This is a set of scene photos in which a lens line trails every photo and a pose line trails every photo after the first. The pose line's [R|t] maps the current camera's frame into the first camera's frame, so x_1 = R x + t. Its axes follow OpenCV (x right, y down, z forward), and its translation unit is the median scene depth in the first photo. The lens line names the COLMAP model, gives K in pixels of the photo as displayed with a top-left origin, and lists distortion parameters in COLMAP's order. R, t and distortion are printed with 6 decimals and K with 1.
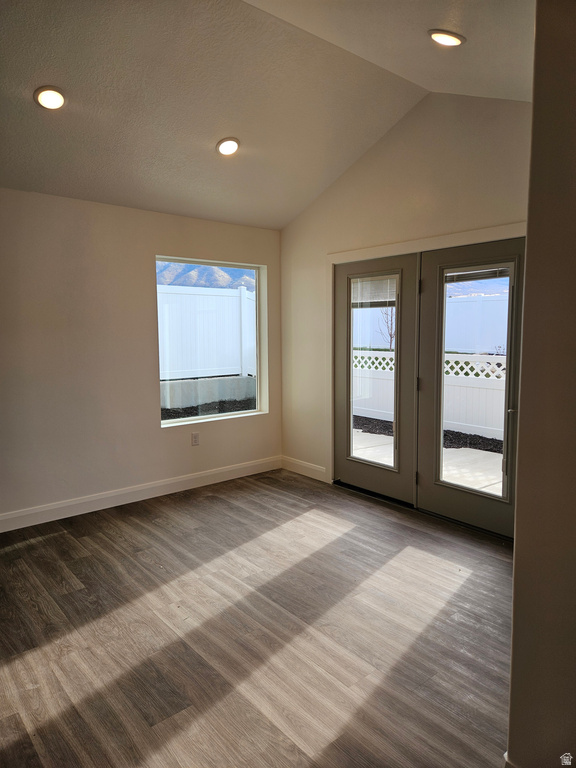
lens RADIAL K [[512.1, 0, 288.0], [0, 512.1, 384.0], [0, 0, 1]] dist [0.073309, -0.059186]
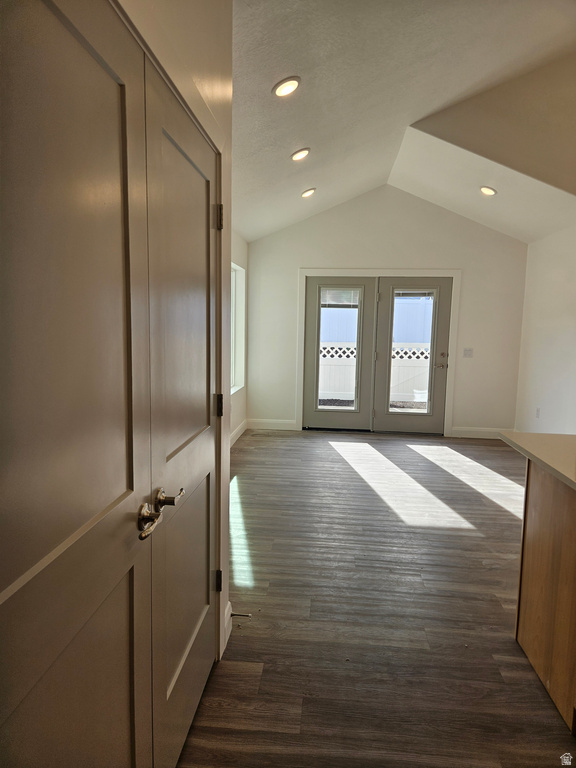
lens RADIAL K [[503.0, 0, 288.0], [0, 503.0, 384.0], [0, 0, 1]] dist [0.065865, -0.065426]
pose [[0.708701, -0.062405, 0.702743, -1.076923], [0.054157, 0.997953, 0.034004, 0.019603], [-0.703427, 0.013960, 0.710631, 0.042097]]
